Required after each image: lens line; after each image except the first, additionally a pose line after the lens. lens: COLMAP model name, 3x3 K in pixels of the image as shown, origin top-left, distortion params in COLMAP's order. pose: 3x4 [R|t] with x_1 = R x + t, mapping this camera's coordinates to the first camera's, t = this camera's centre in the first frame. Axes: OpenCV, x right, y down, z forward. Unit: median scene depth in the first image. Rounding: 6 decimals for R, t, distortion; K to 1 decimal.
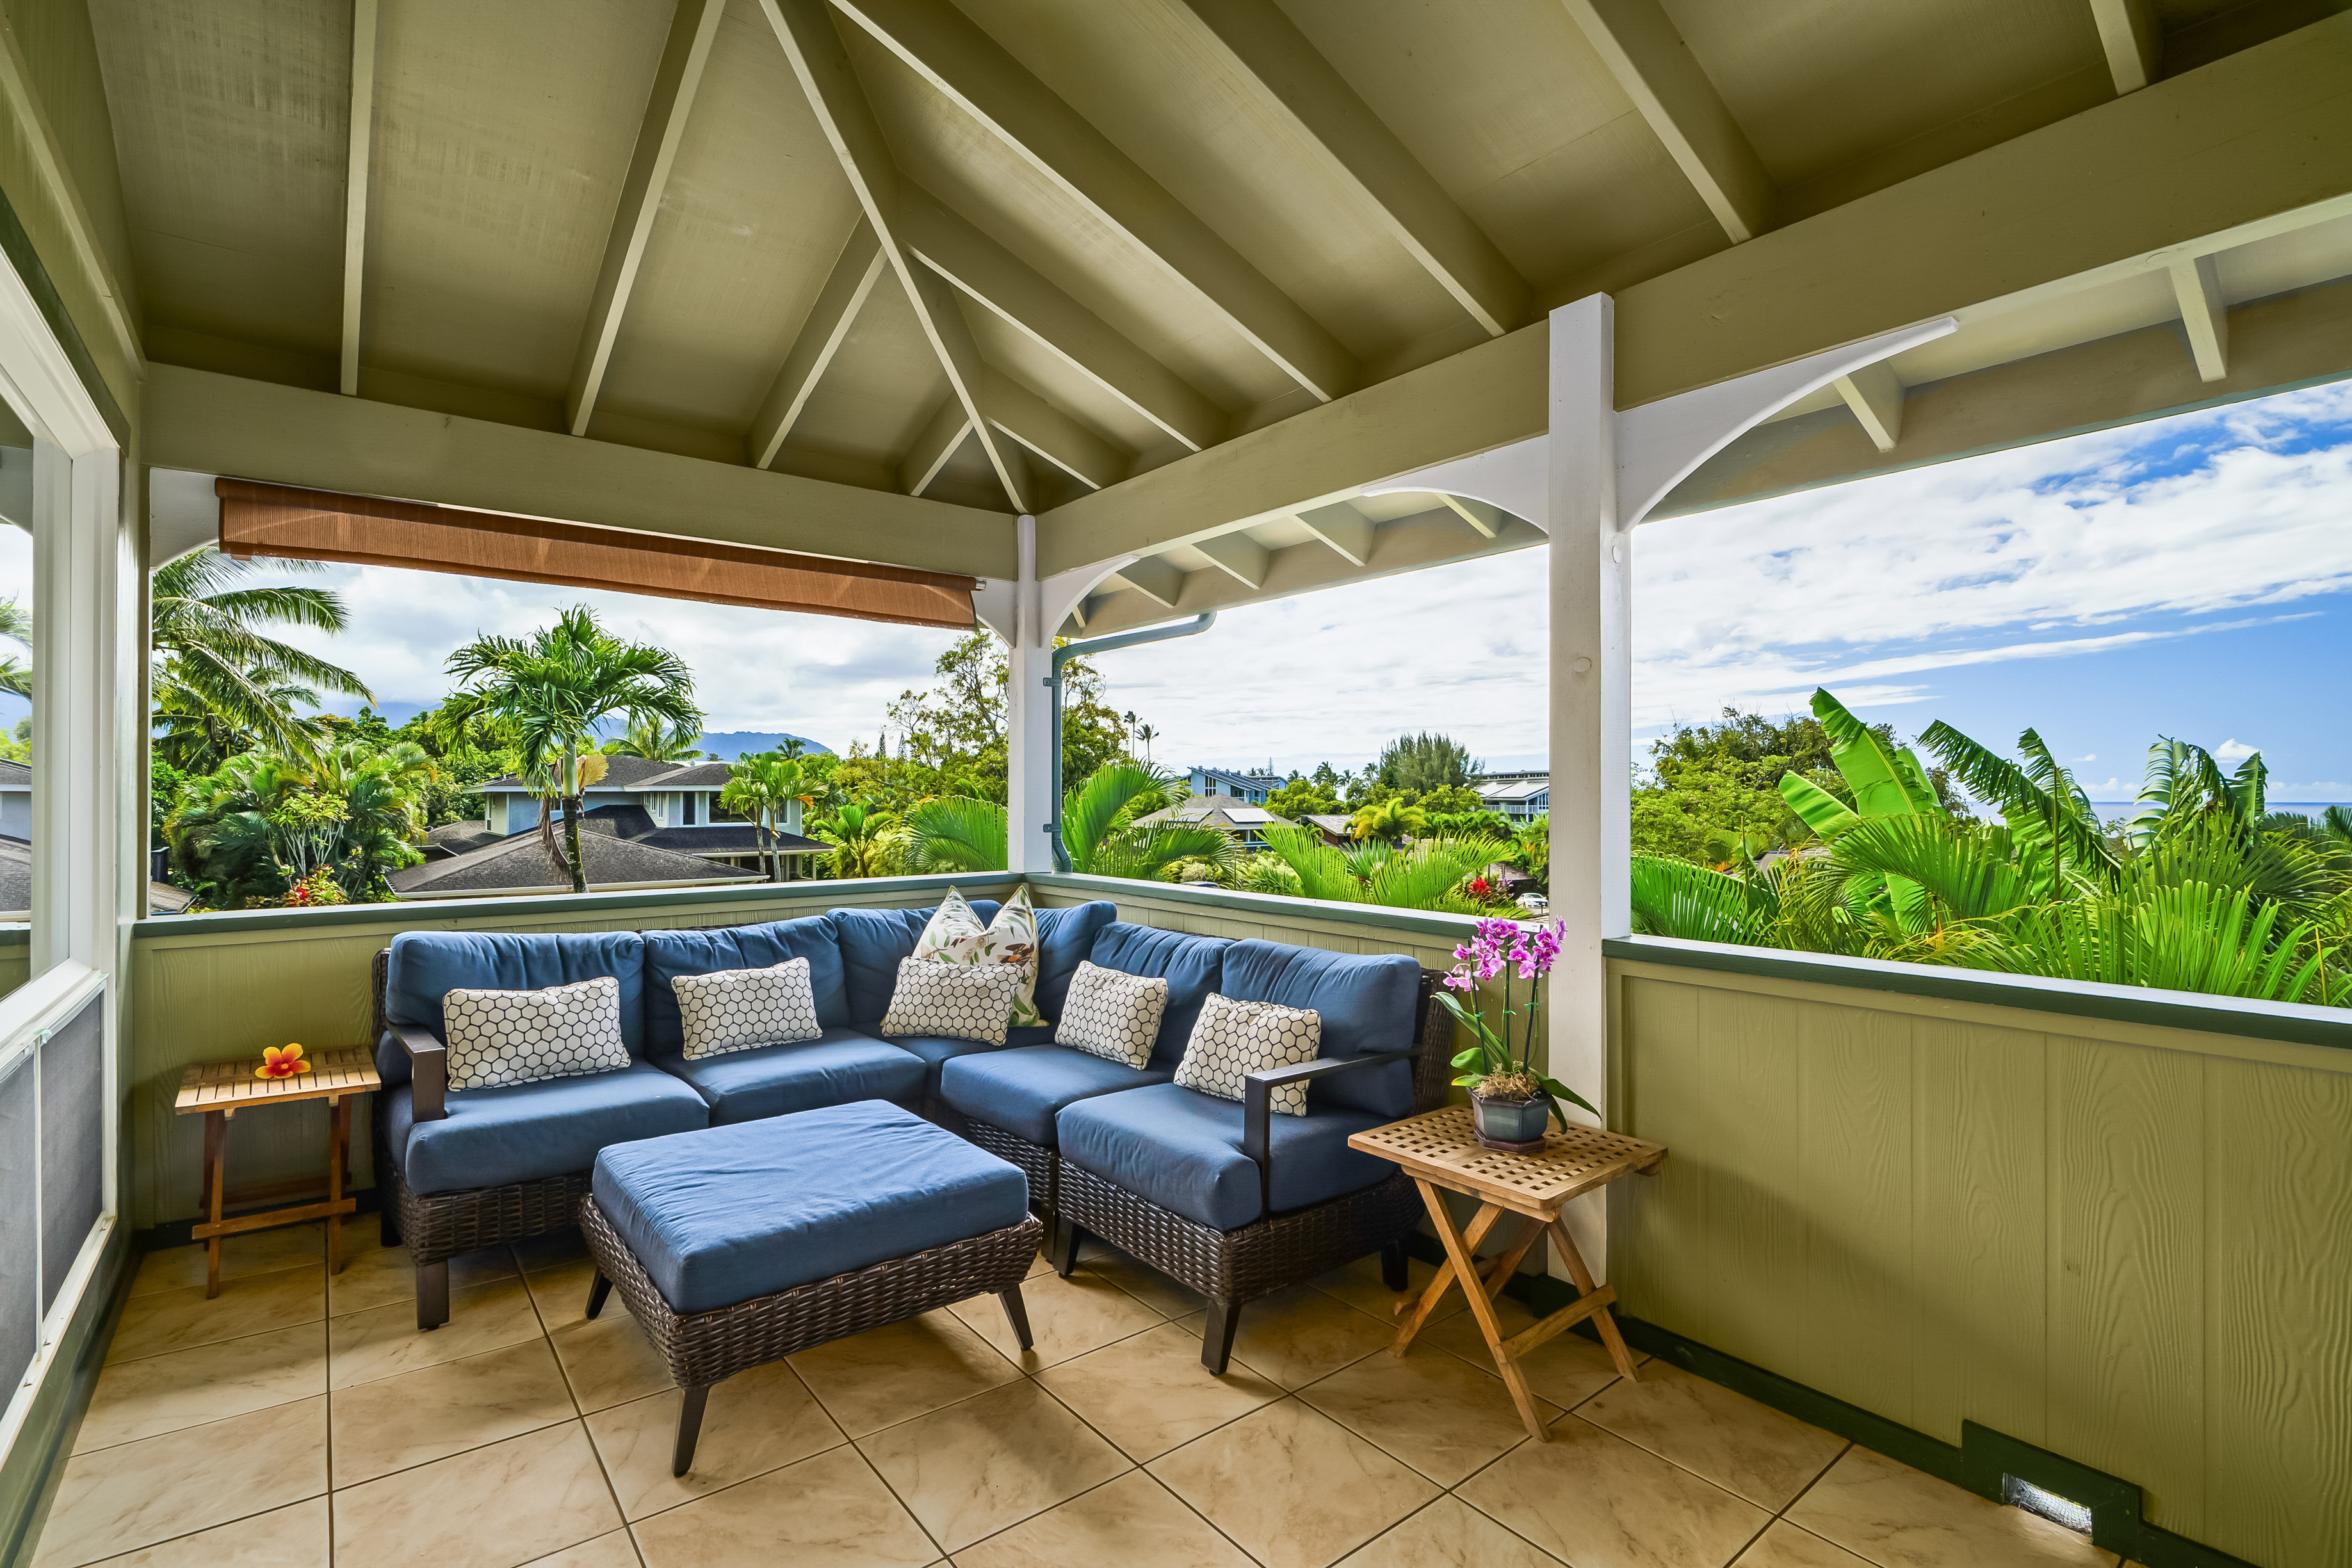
lens RADIAL K [[1078.7, 0, 1165.5], [0, 1078.7, 800.0], [0, 0, 1]] dist [-0.001838, 0.000988]
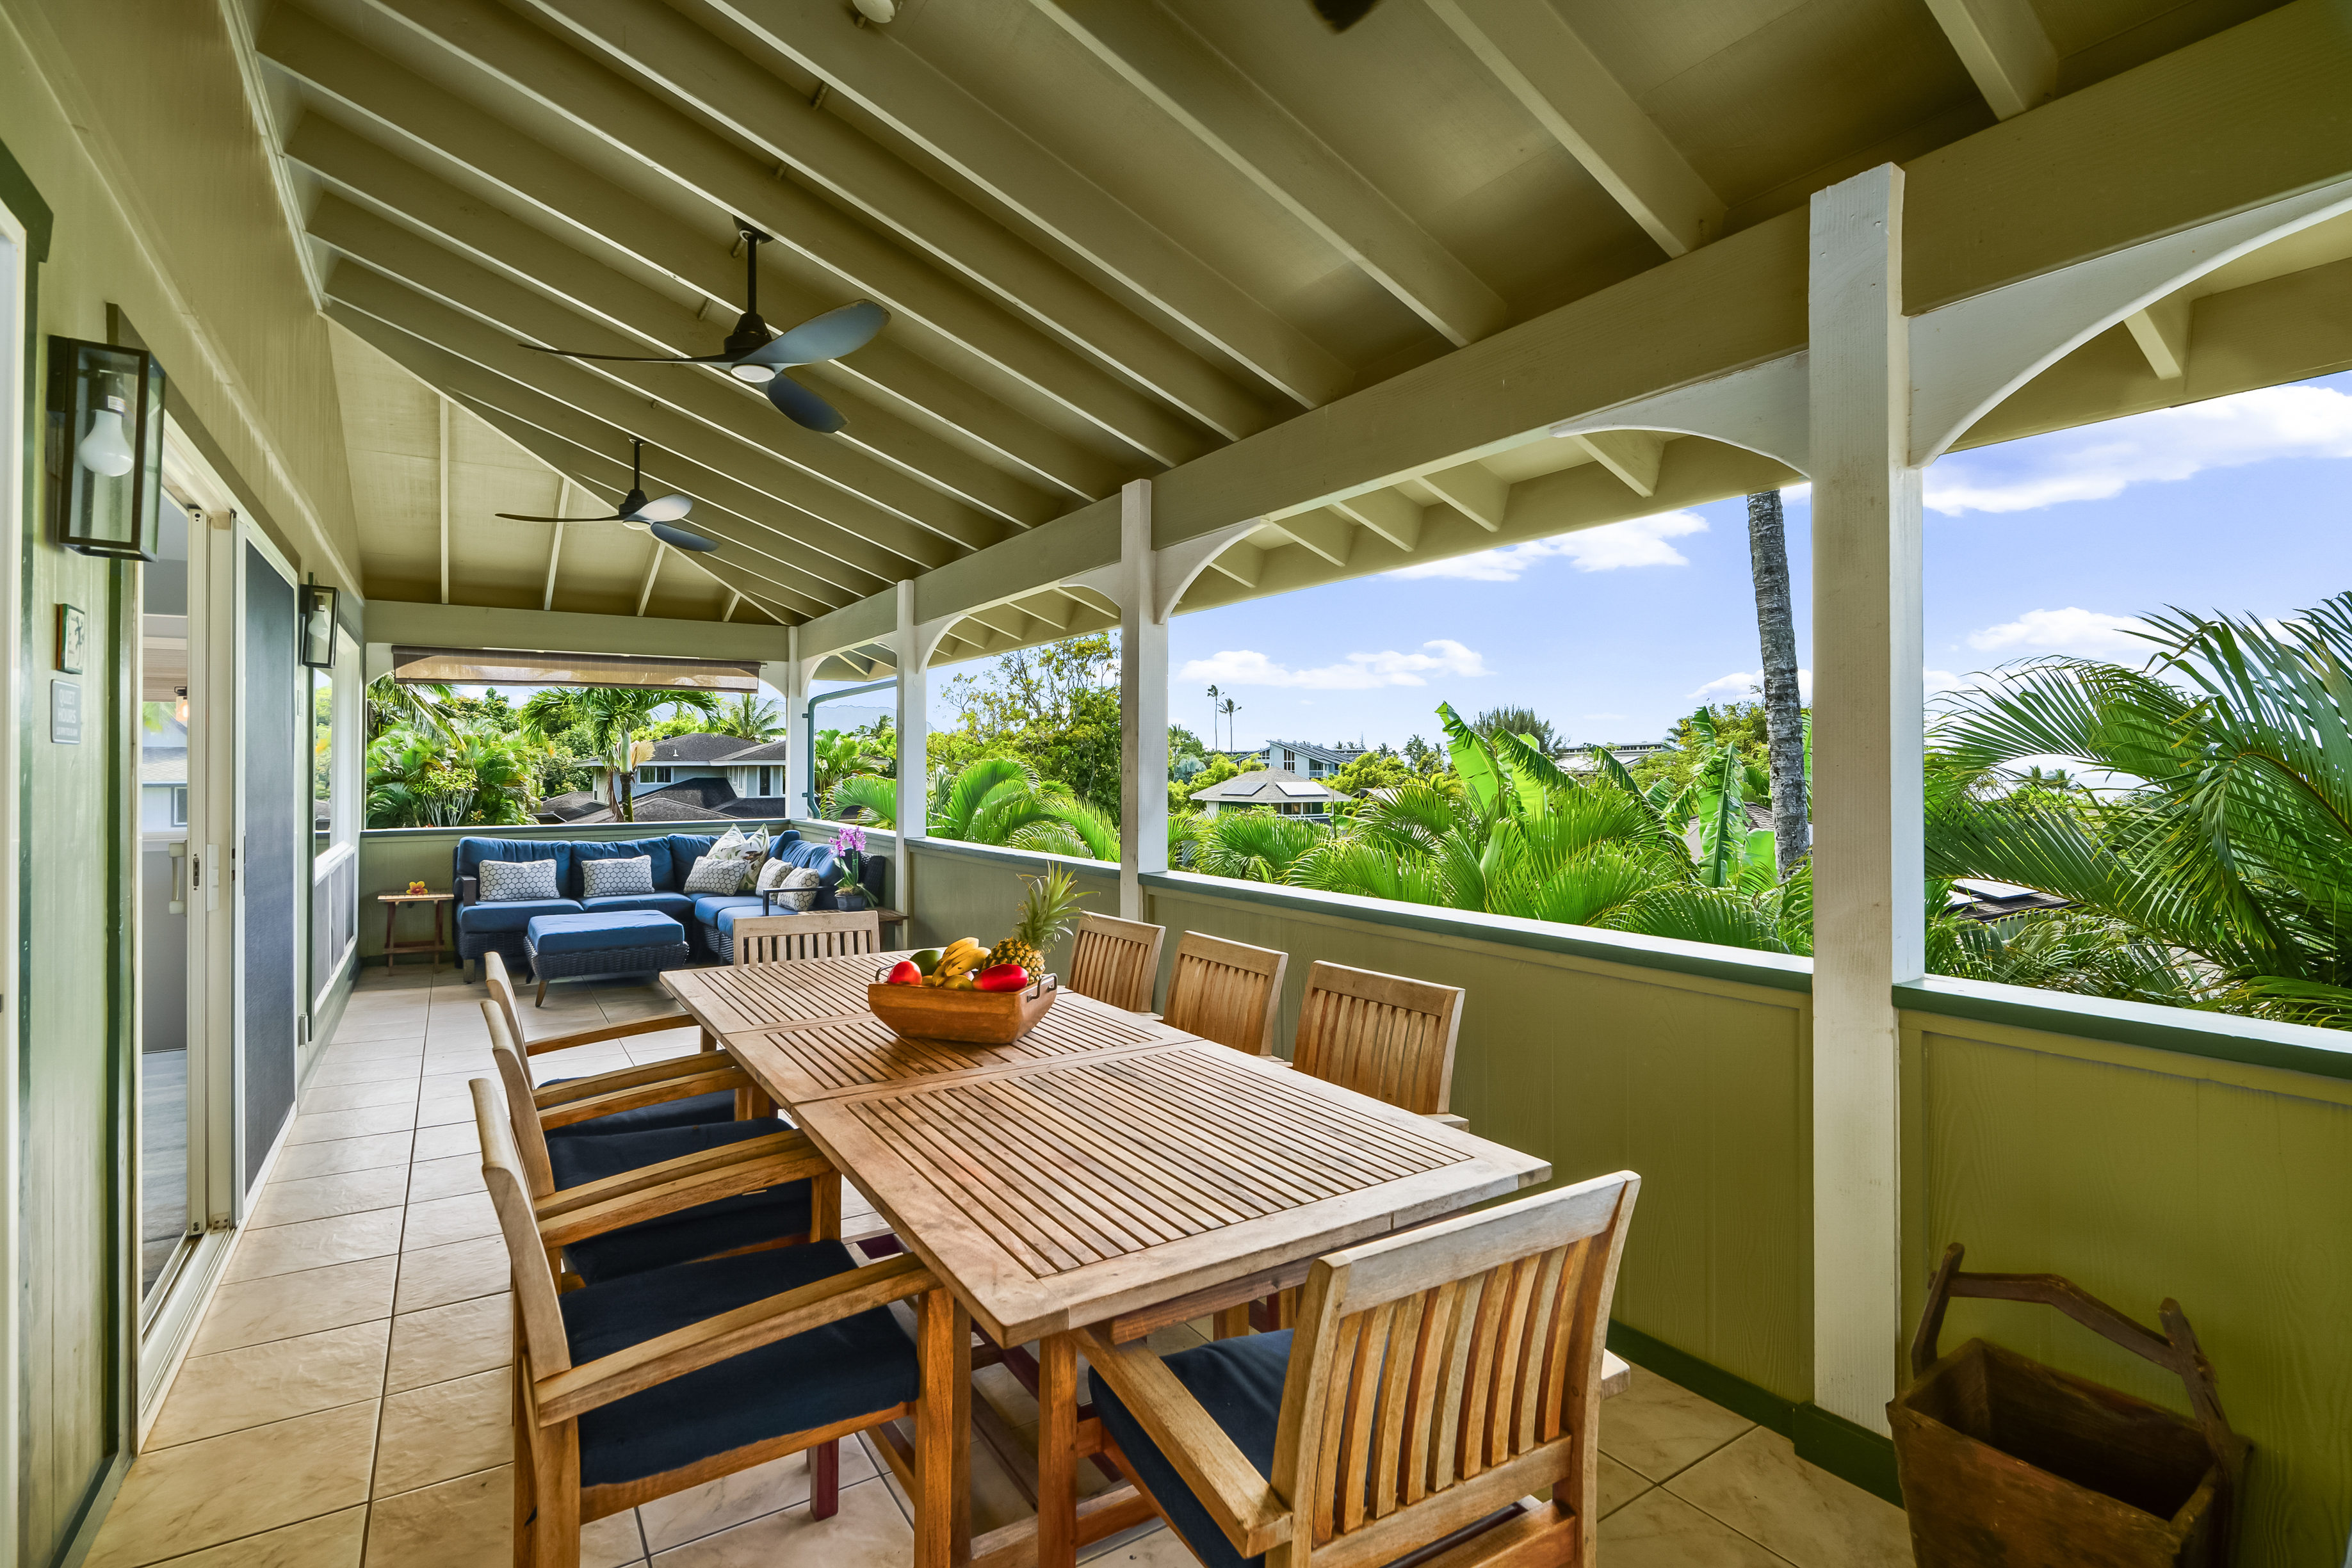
lens RADIAL K [[1123.6, 0, 1176.9], [0, 1123.6, 771.7], [0, 0, 1]] dist [0.000203, 0.000278]
pose [[0.995299, 0.001978, -0.096825, 0.613744], [-0.002074, 0.999997, -0.000892, -0.011755], [0.096823, 0.001089, 0.995301, -0.736218]]
